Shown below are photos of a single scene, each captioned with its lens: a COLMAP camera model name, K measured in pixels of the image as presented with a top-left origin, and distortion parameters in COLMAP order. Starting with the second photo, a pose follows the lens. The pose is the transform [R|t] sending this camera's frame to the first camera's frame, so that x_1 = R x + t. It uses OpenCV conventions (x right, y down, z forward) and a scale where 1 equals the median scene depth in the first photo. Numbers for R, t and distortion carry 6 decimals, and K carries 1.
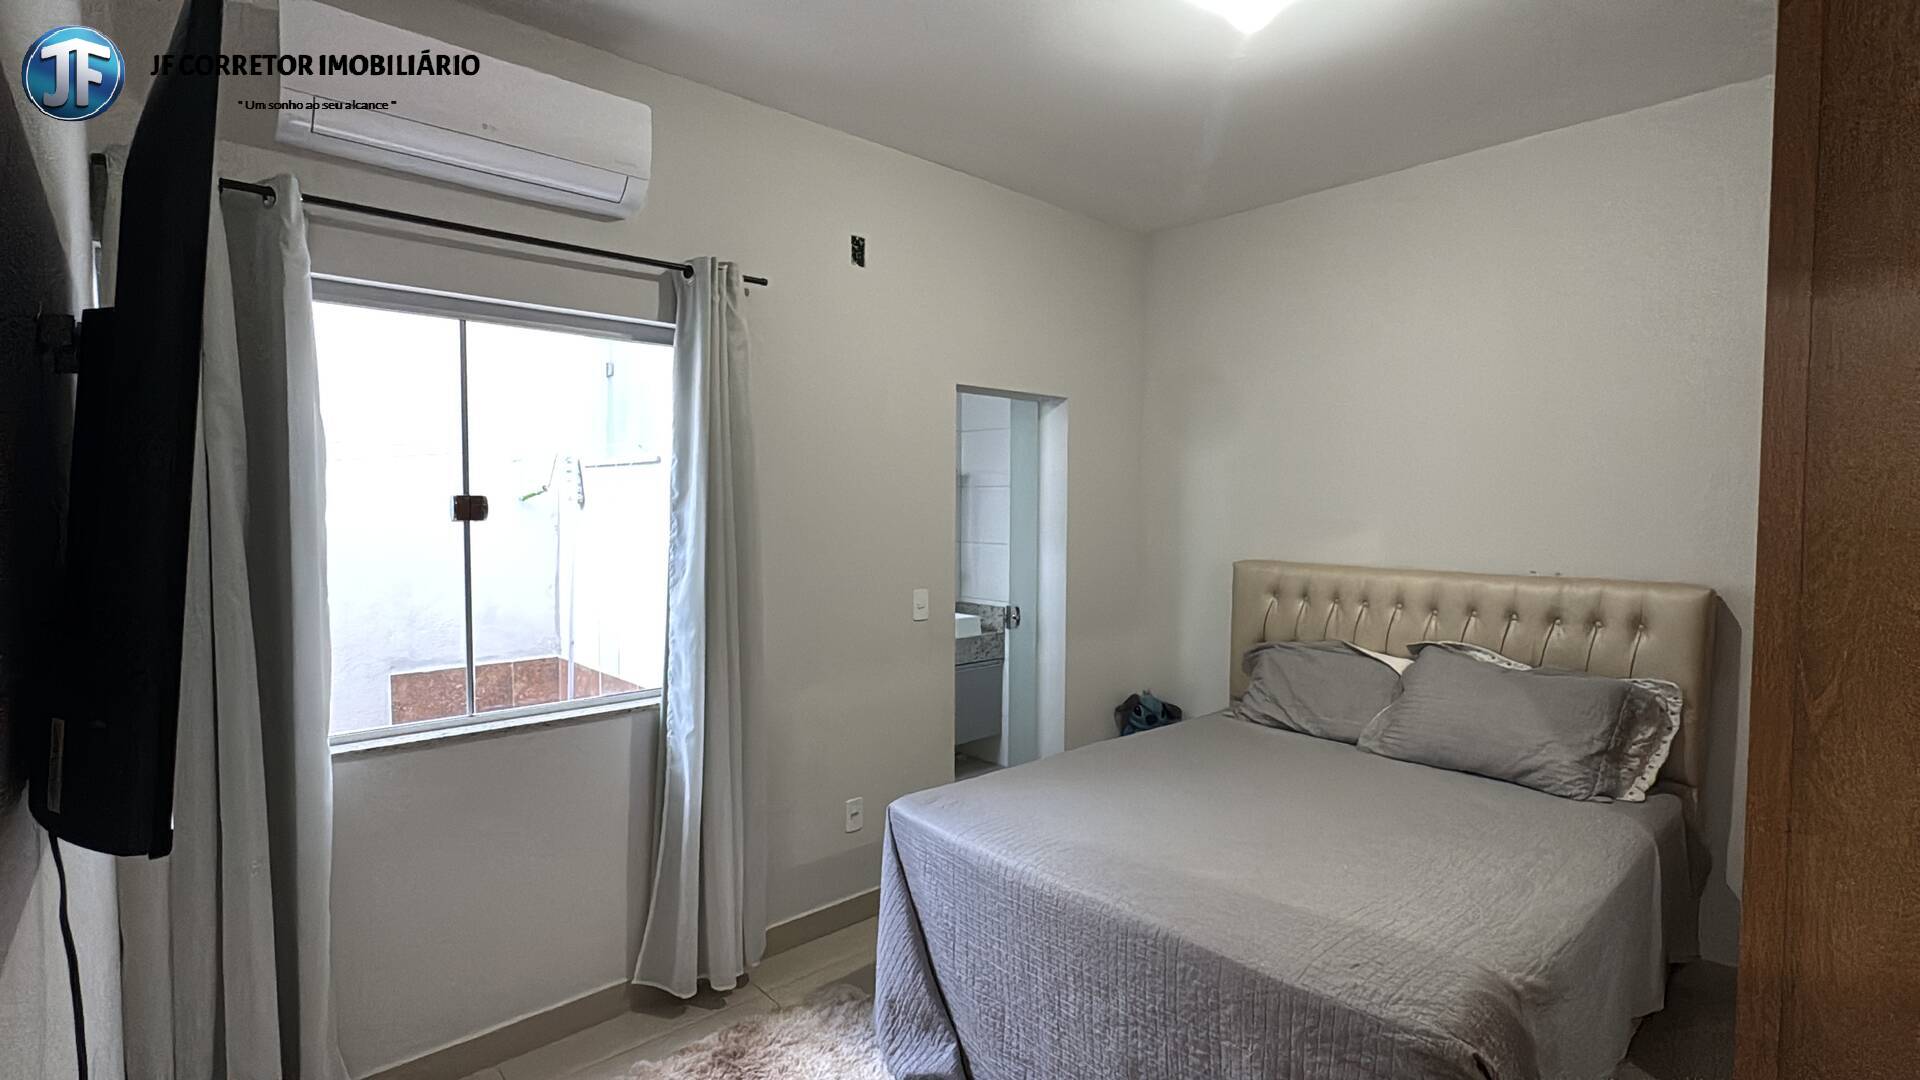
lens RADIAL K [[875.4, 0, 957.4], [0, 875.4, 535.6], [0, 0, 1]] dist [0.000312, 0.000587]
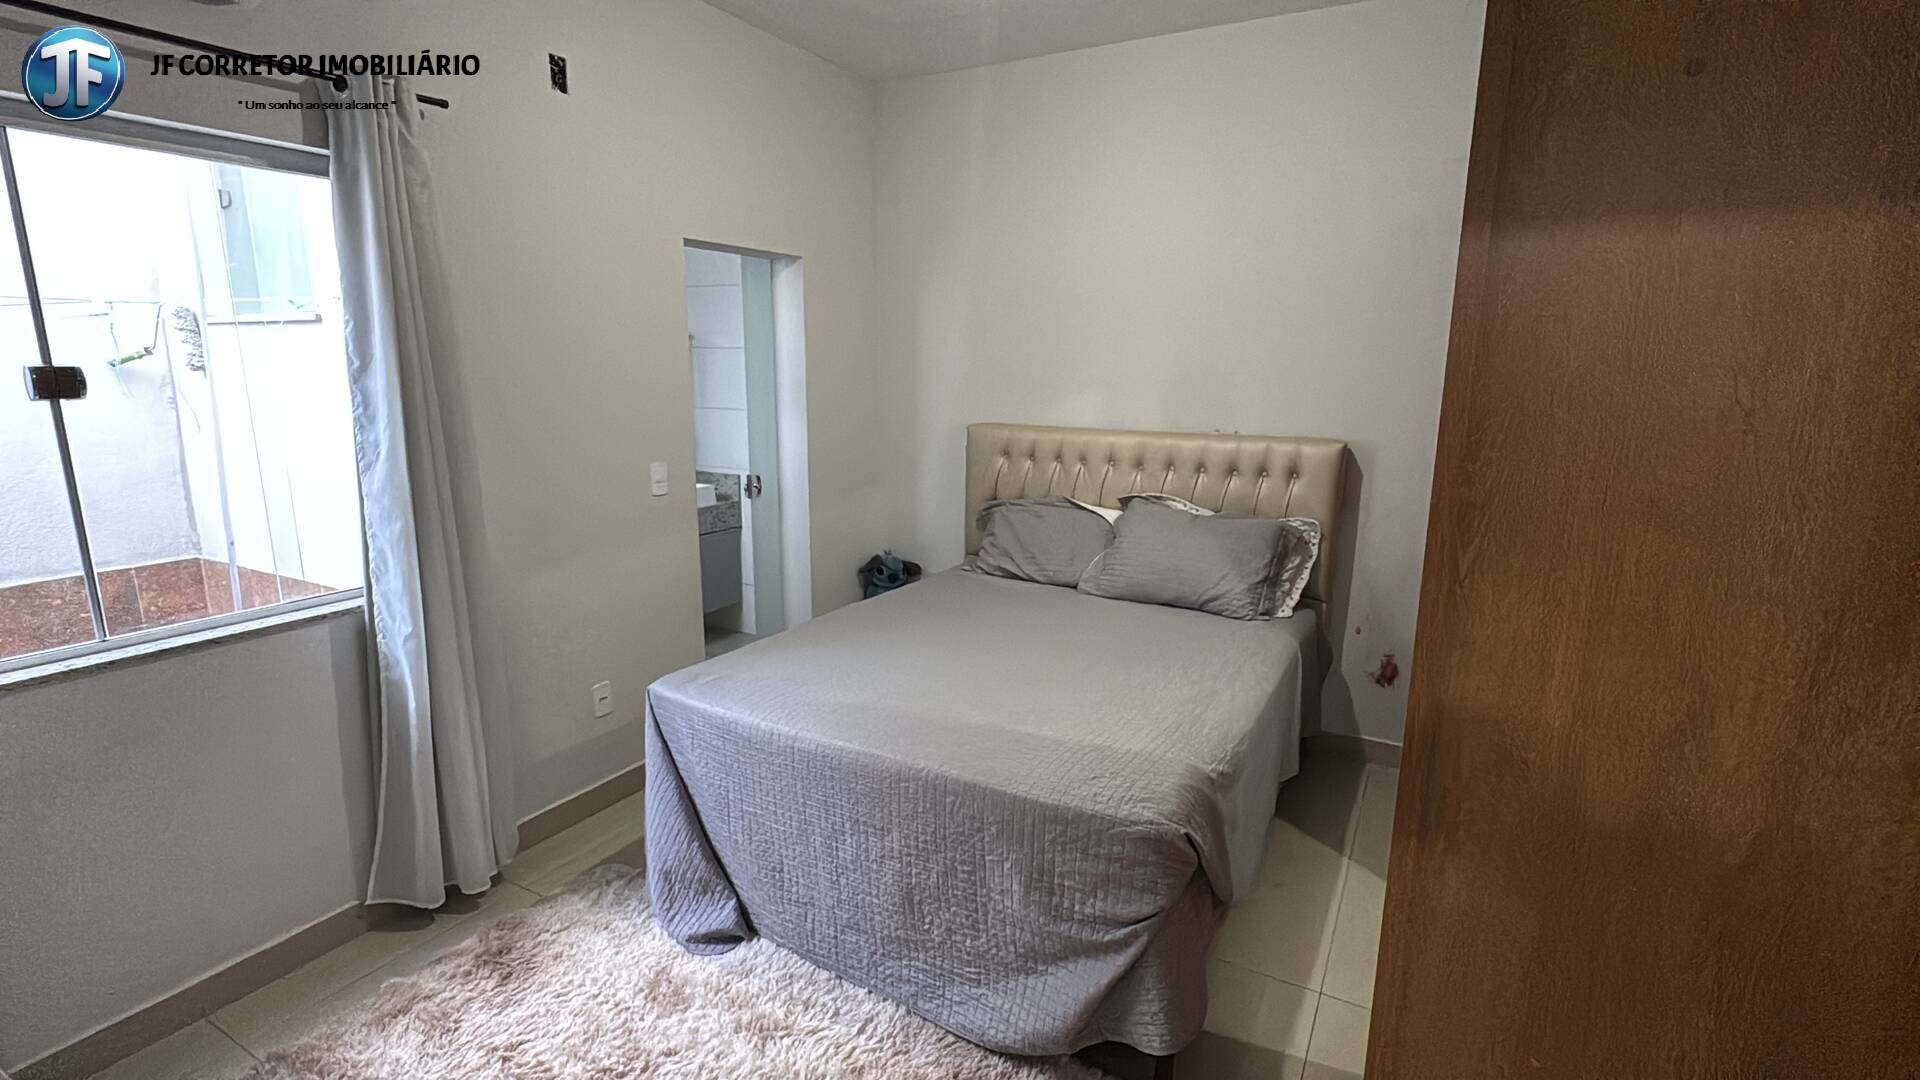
lens RADIAL K [[875.4, 0, 957.4], [0, 875.4, 535.6], [0, 0, 1]] dist [0.000312, 0.000587]
pose [[0.950621, -0.058926, 0.304710, -0.036440], [0.009506, 0.986878, 0.161190, -0.013697], [-0.310210, -0.150334, 0.938706, -0.000258]]
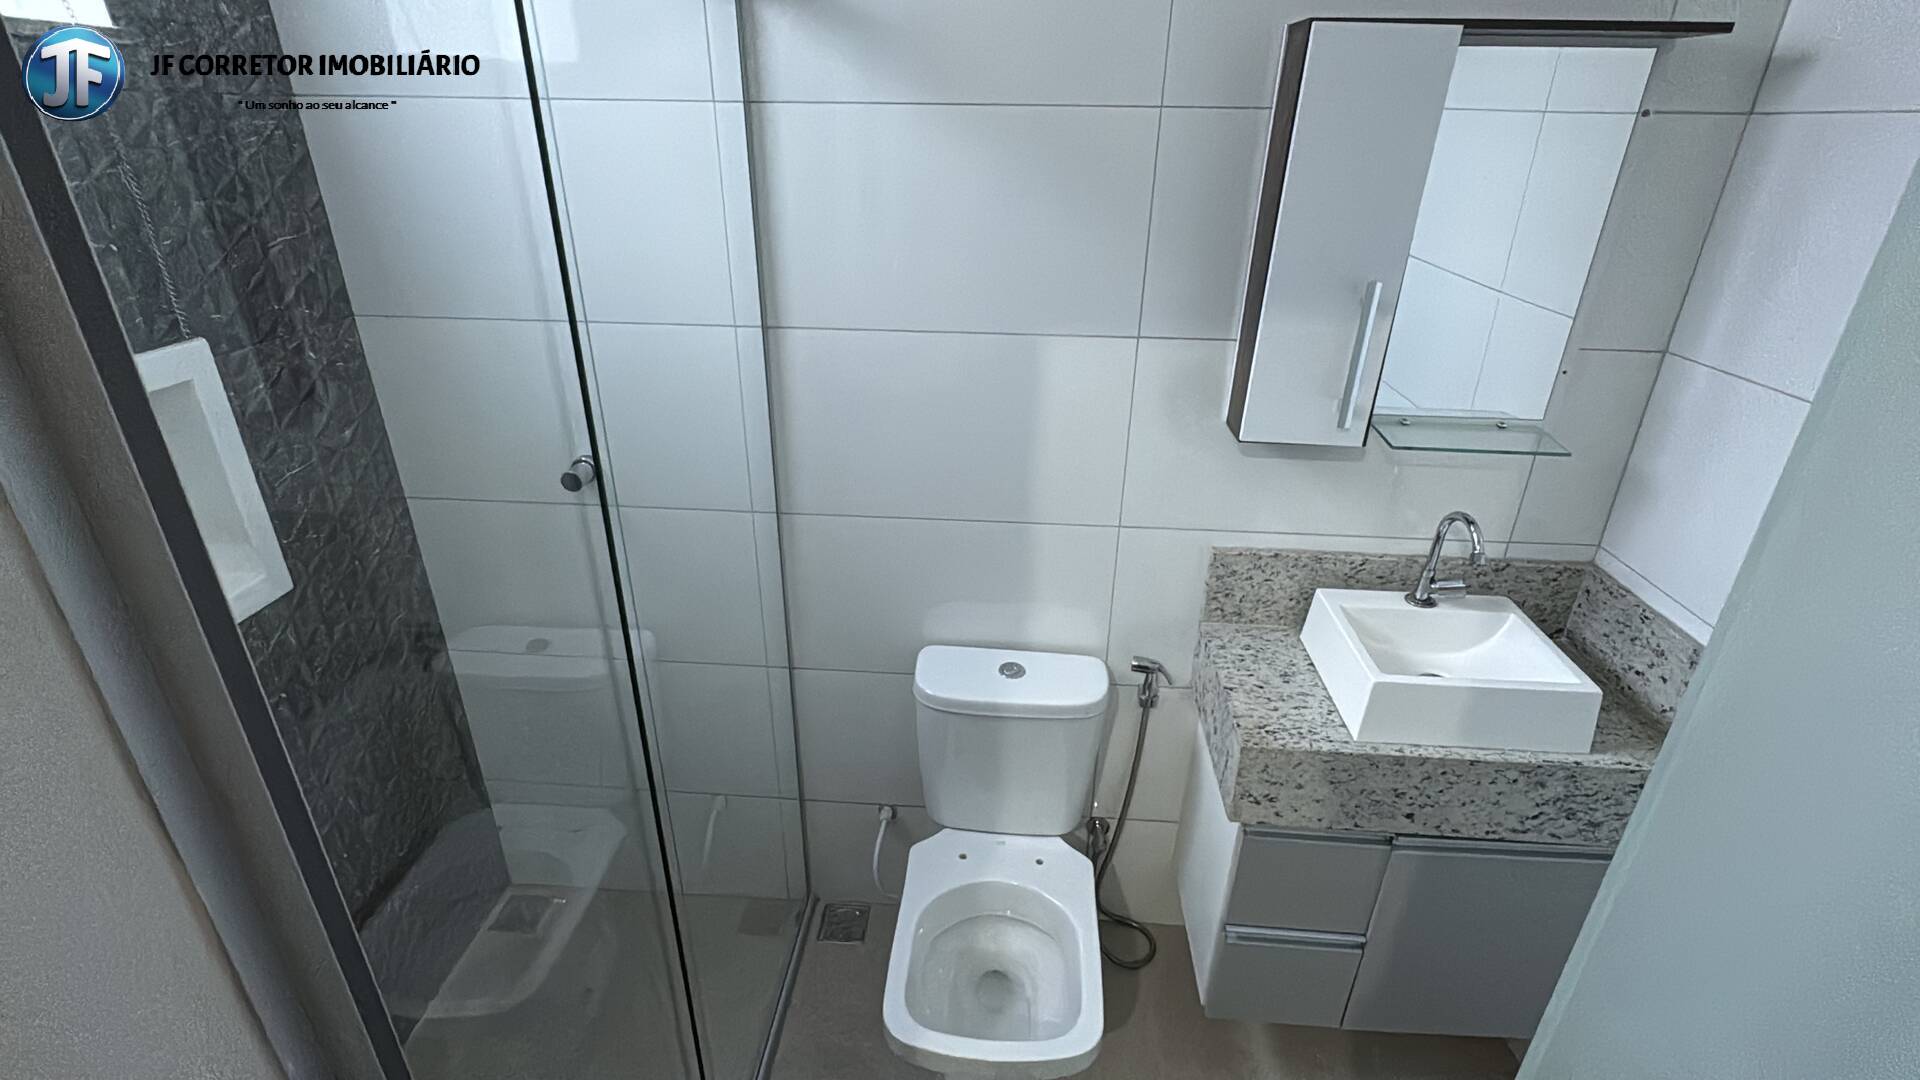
lens RADIAL K [[873.1, 0, 960.0], [0, 873.1, 540.0], [0, 0, 1]] dist [-0.001323, -0.000183]
pose [[0.689549, 0.315086, -0.652107, 0.103889], [-0.042371, 0.916411, 0.397989, -0.080086], [0.722999, -0.246803, 0.645261, 1.587721]]
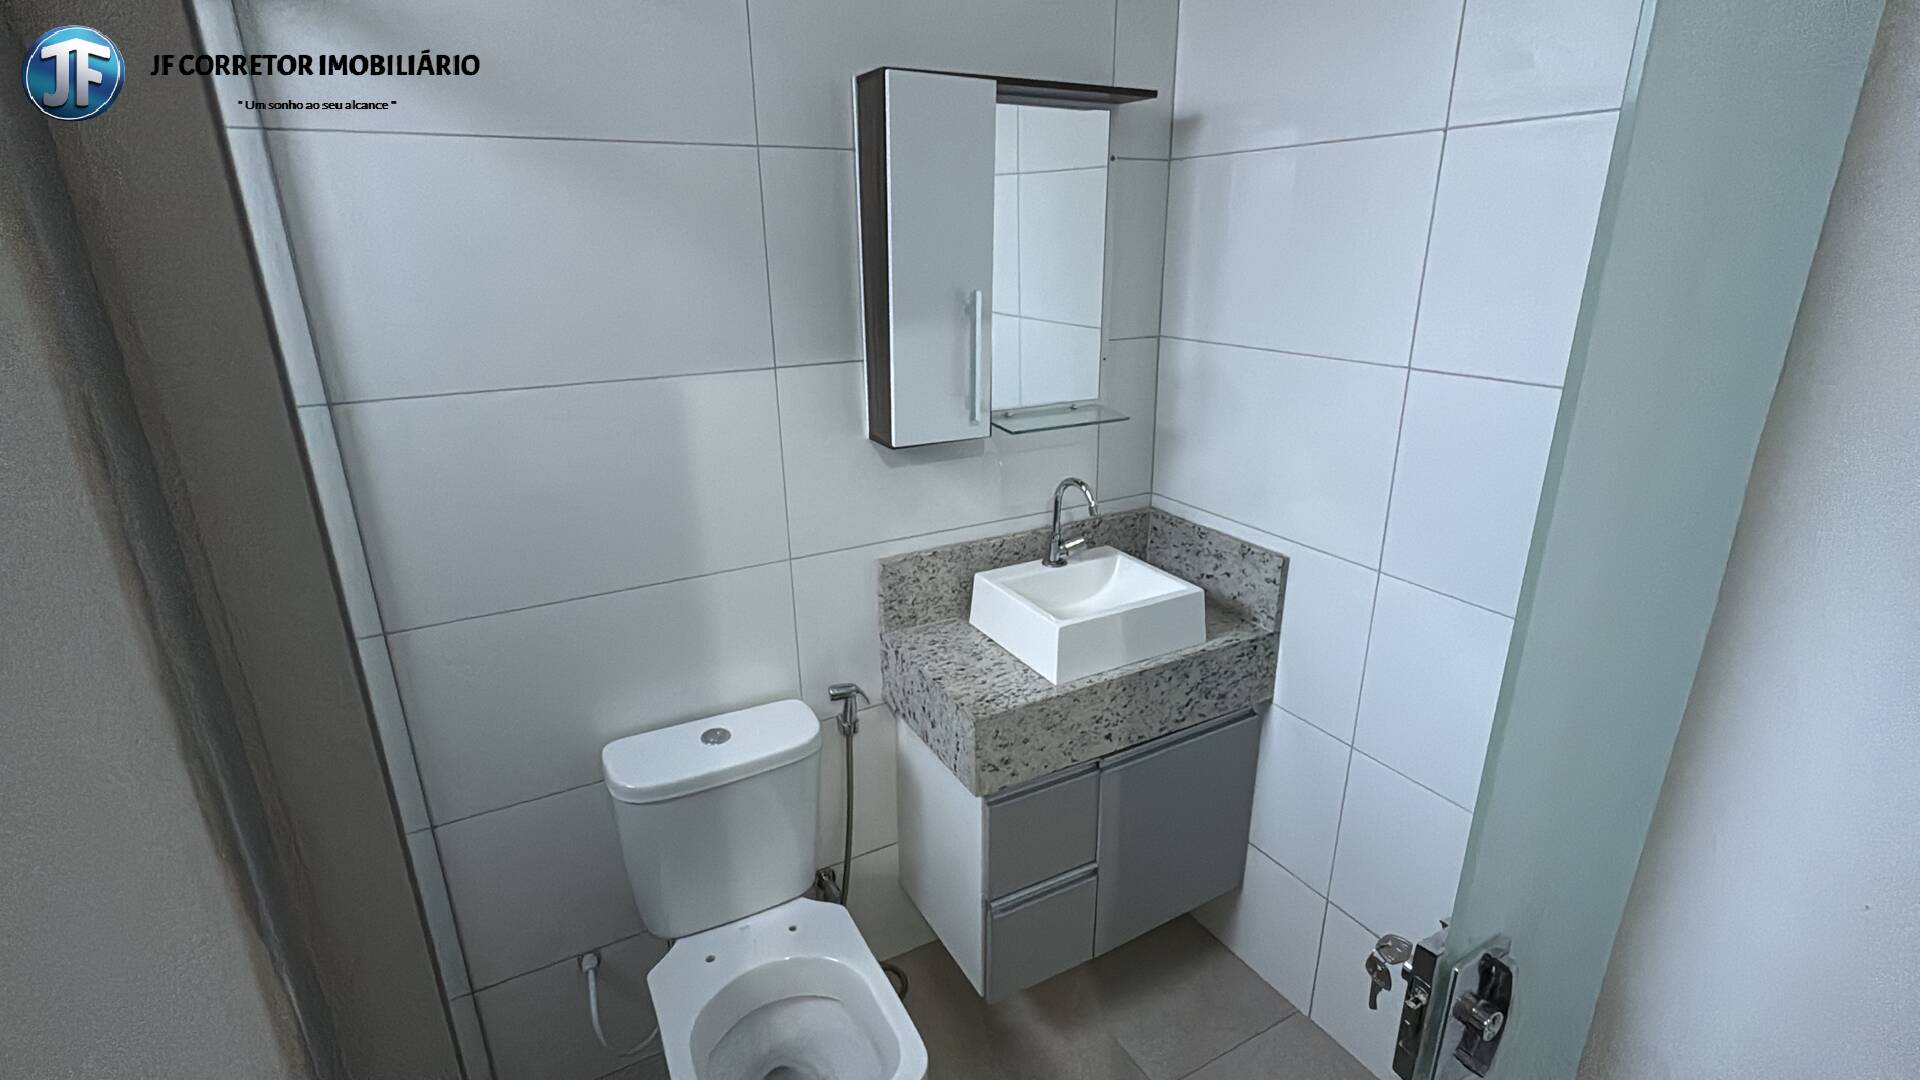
lens RADIAL K [[875.4, 0, 957.4], [0, 875.4, 535.6], [0, 0, 1]] dist [0.000312, 0.000587]
pose [[0.970490, 0.063187, -0.232717, 0.025908], [0.005793, 0.958672, 0.284456, -0.034547], [0.241073, -0.277410, 0.930015, 1.524750]]
